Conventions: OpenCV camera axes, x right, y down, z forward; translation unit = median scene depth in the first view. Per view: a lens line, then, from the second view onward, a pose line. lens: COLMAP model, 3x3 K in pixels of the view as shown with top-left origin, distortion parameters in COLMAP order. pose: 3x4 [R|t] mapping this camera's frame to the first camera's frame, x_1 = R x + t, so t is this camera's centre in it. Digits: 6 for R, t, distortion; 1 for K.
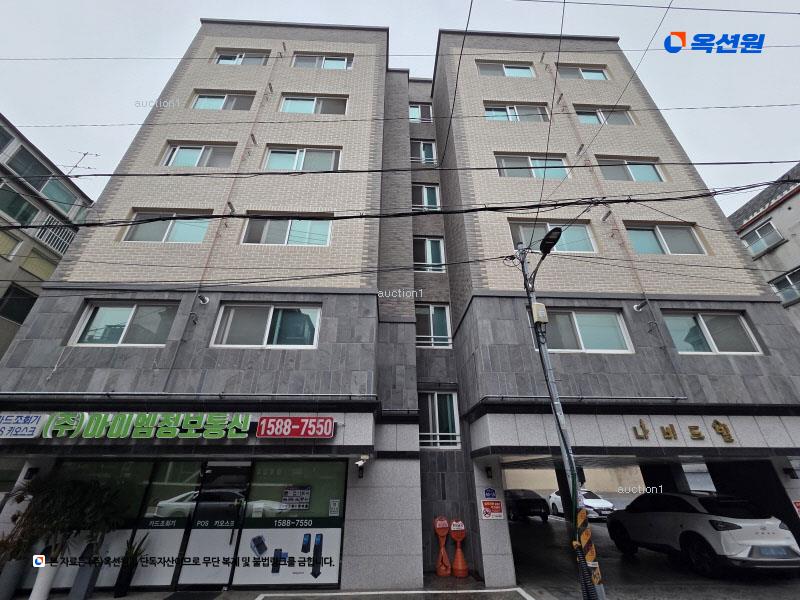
lens RADIAL K [[302.1, 0, 398.9], [0, 302.1, 337.4], [0, 0, 1]] dist [0.003552, 0.000159]
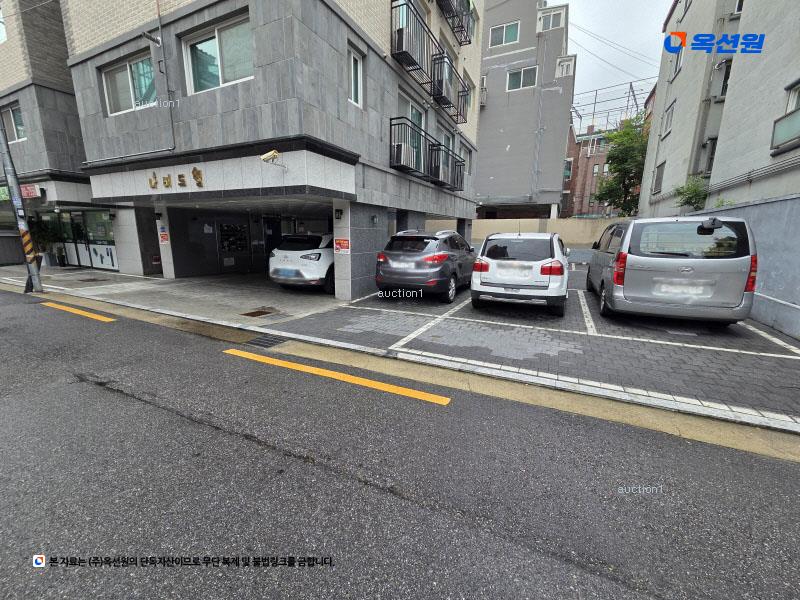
lens RADIAL K [[326.3, 0, 398.5], [0, 326.3, 300.4], [0, 0, 1]] dist [0.000407, -0.000150]
pose [[0.879965, 0.110073, -0.462110, 2.216335], [0.190170, 0.809807, 0.555021, 0.141610], [0.435313, -0.576278, 0.691669, 0.212517]]
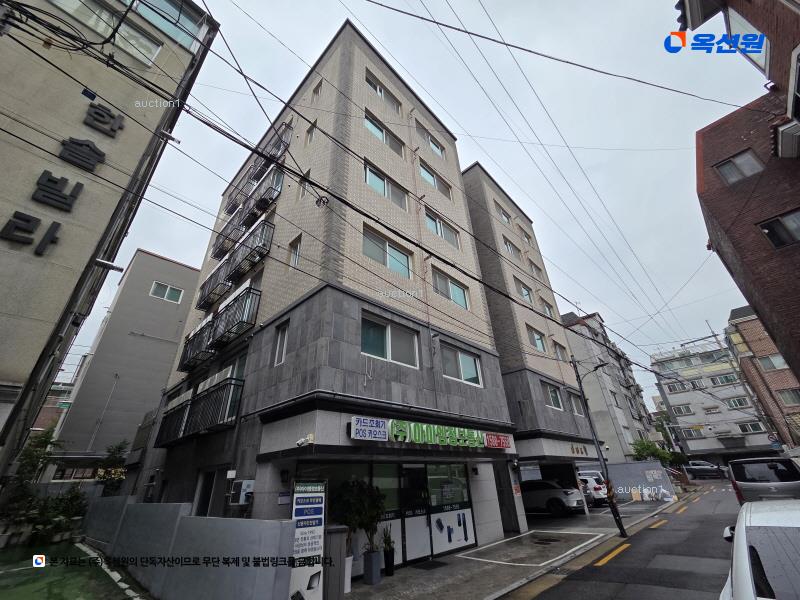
lens RADIAL K [[326.3, 0, 398.5], [0, 326.3, 300.4], [0, 0, 1]] dist [0.000407, -0.000150]
pose [[0.718512, 0.312717, 0.621248, -1.821247], [-0.261123, 0.949167, -0.175776, 0.018503], [-0.644636, -0.035925, 0.763645, 0.013496]]
